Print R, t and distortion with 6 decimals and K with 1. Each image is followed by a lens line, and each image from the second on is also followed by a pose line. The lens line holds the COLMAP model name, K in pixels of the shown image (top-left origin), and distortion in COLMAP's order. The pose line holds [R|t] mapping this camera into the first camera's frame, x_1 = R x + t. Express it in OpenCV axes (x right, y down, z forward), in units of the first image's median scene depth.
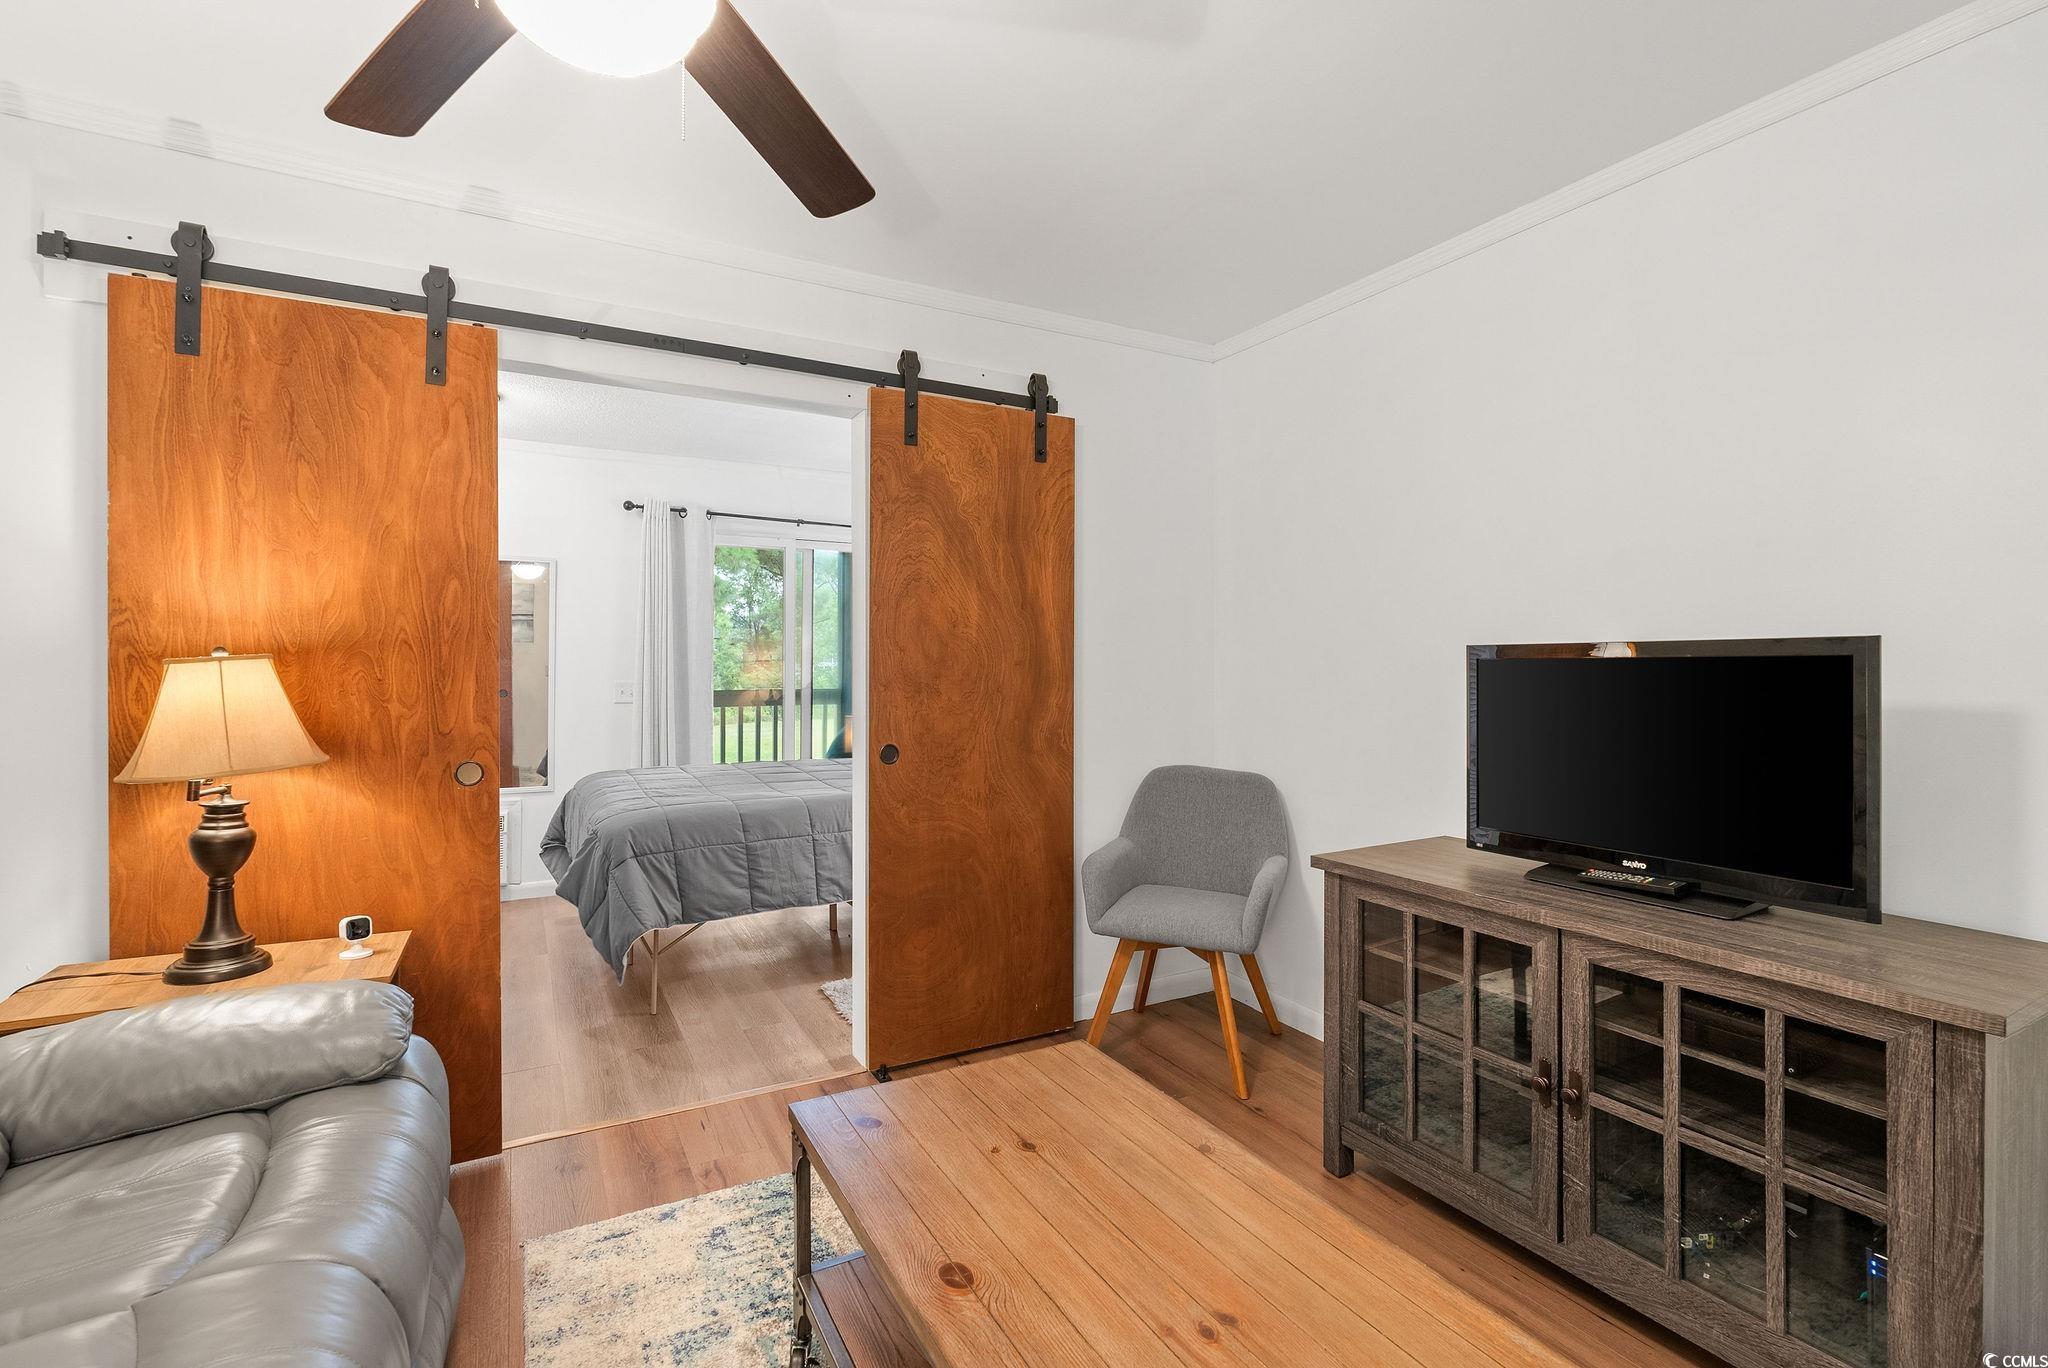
lens RADIAL K [[942.3, 0, 1036.9], [0, 942.3, 666.9], [0, 0, 1]] dist [-0.002920, 0.000337]
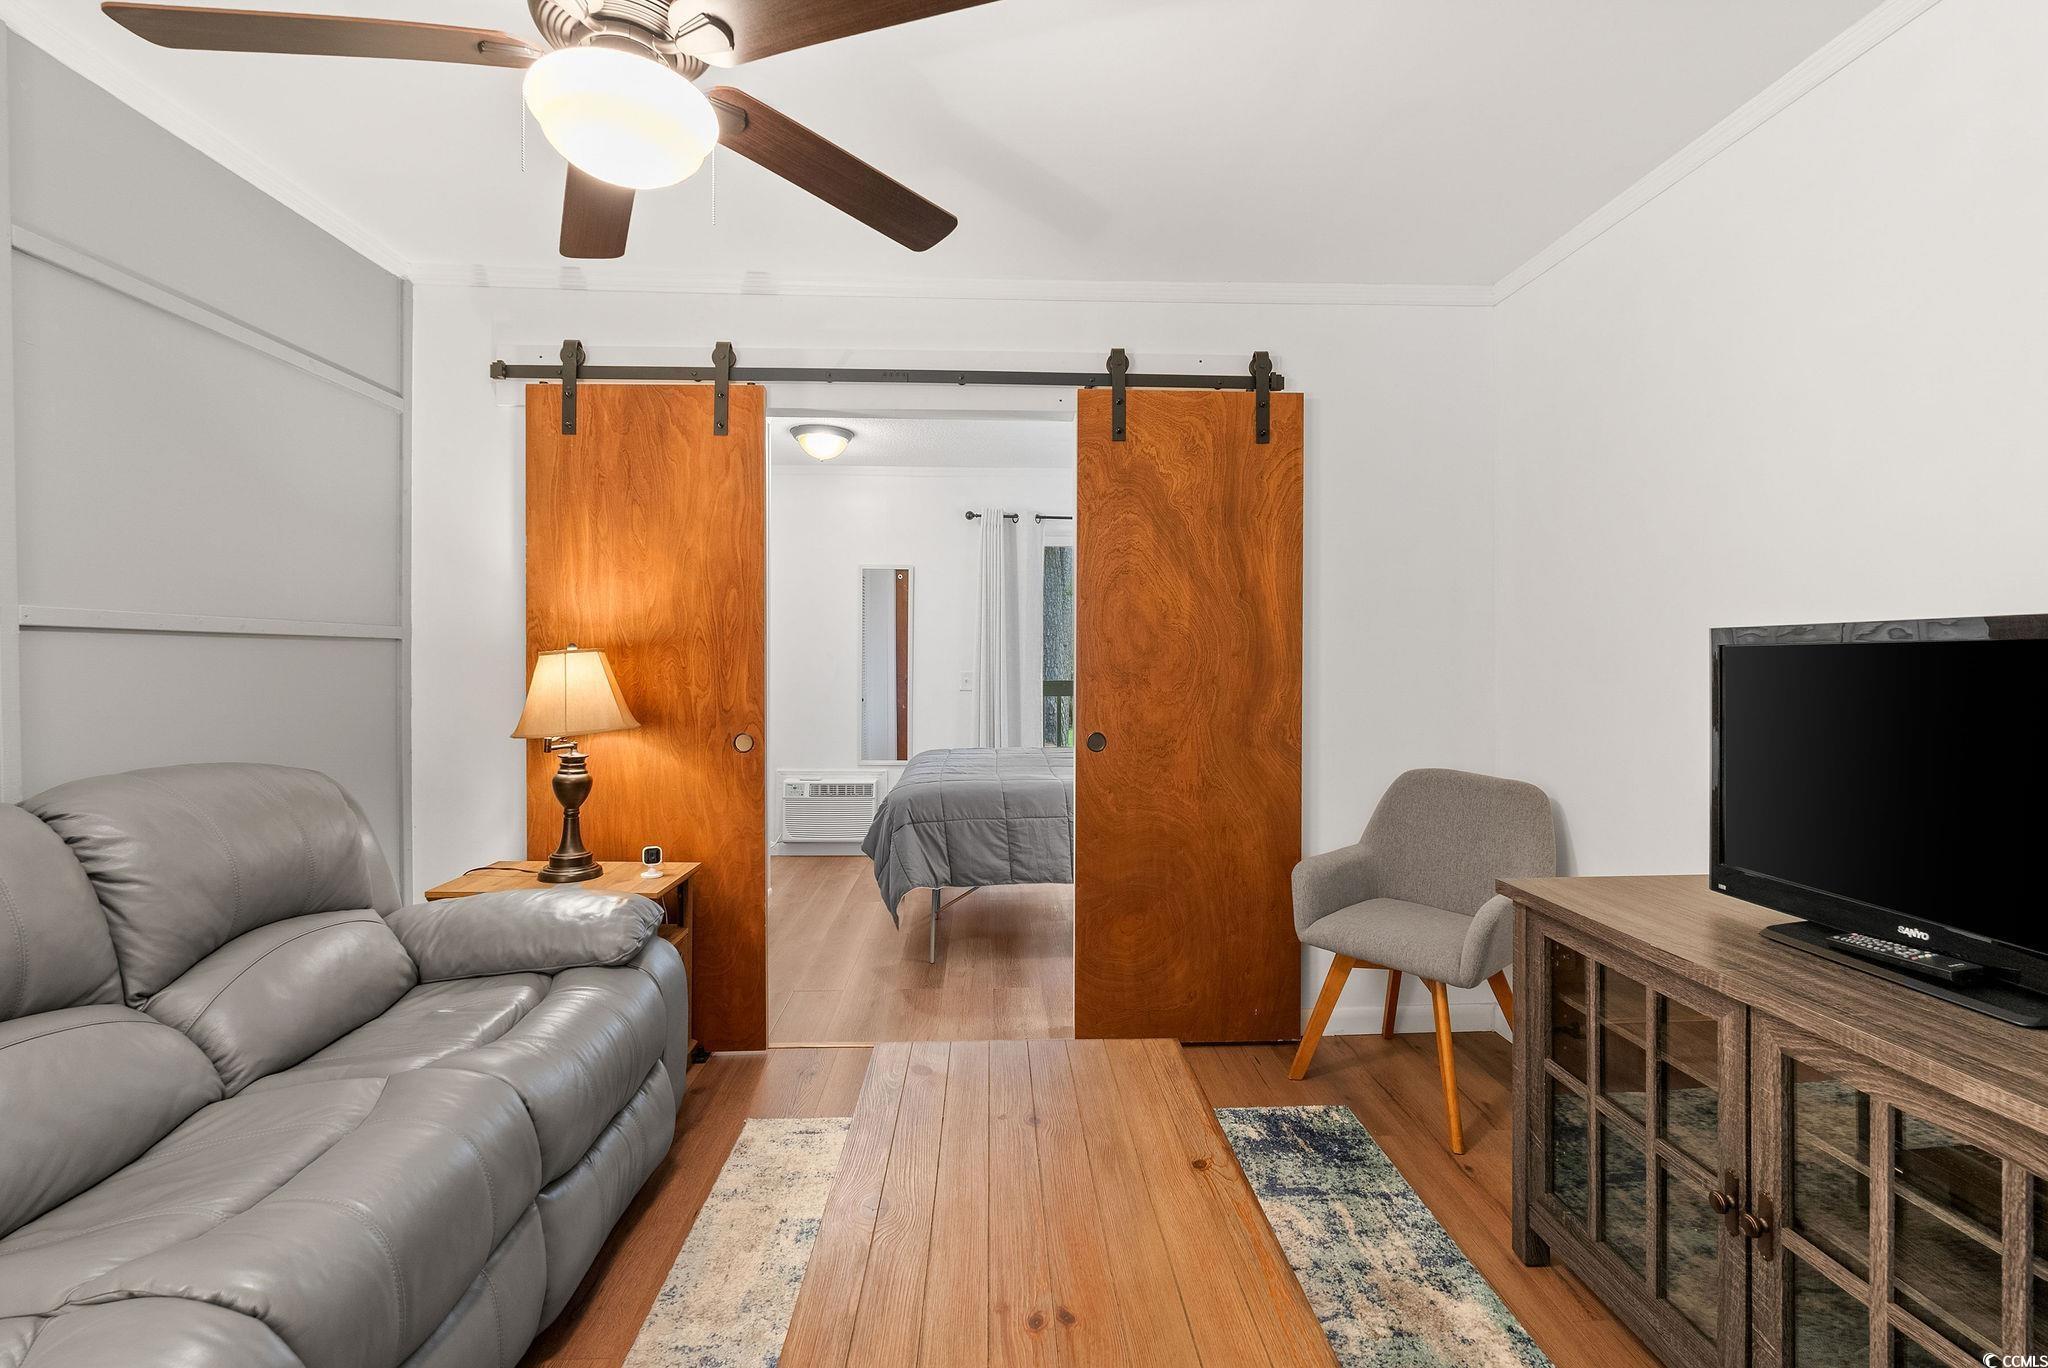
lens RADIAL K [[942.0, 0, 1024.6], [0, 942.0, 662.6], [0, 0, 1]] dist [-0.003387, 0.000878]
pose [[0.891301, 0.001387, -0.453409, 0.244376], [0.000106, 0.999995, 0.003267, 0.001950], [0.453411, -0.002960, 0.891296, 0.042145]]
